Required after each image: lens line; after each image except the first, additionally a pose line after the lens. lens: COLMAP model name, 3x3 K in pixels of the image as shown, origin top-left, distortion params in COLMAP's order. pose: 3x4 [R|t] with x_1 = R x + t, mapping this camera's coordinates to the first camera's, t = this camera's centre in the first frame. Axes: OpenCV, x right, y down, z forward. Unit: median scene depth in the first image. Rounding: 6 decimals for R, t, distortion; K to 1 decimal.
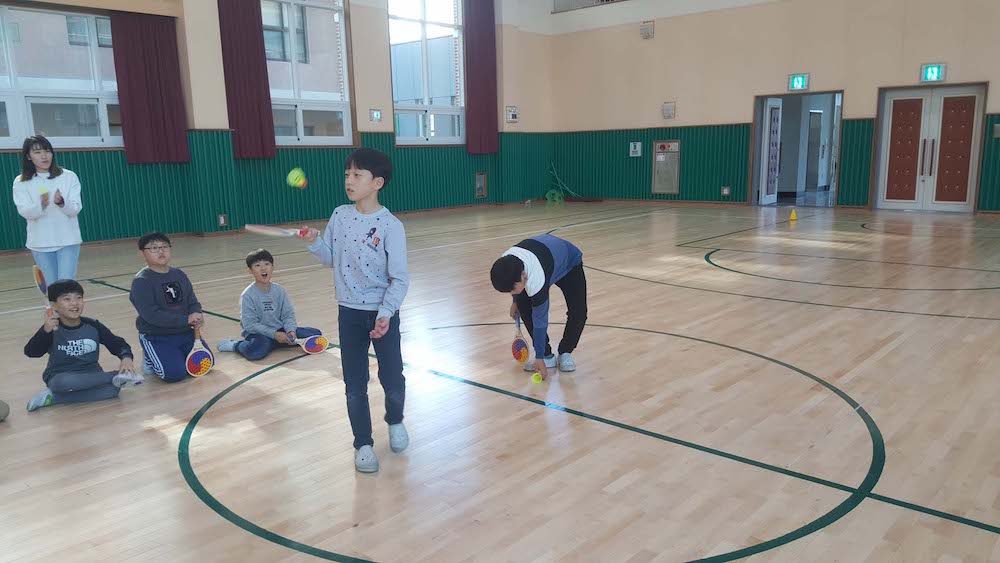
lens RADIAL K [[704.3, 0, 500.0], [0, 704.3, 281.5], [0, 0, 1]] dist [0.034454, -0.085709]
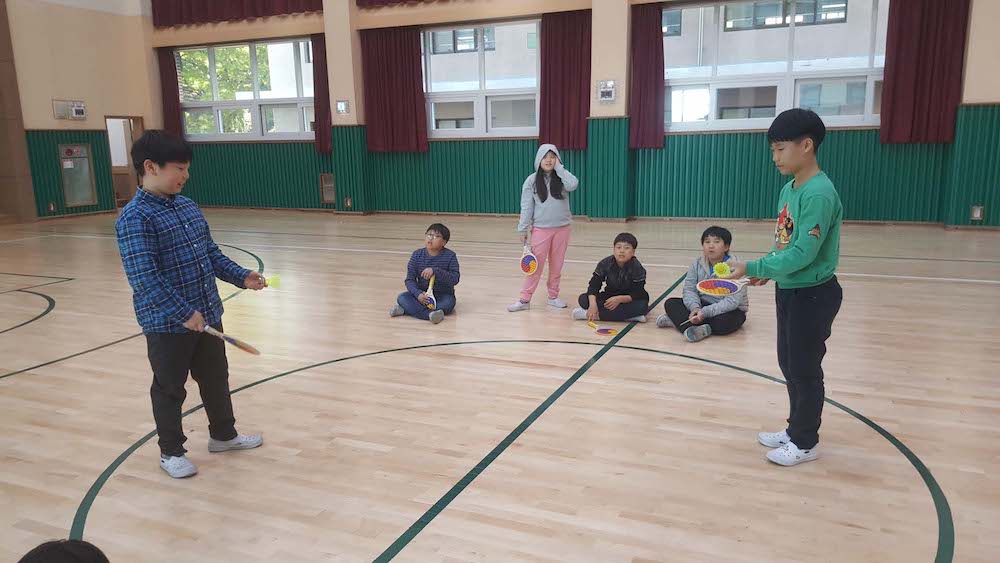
lens RADIAL K [[704.3, 0, 500.0], [0, 704.3, 281.5], [0, 0, 1]] dist [0.034454, -0.085709]
pose [[0.344263, 0.190152, -0.919416, 0.781914], [-0.158044, 0.977038, 0.142892, -0.152360], [0.925476, 0.096115, 0.366410, 0.747123]]
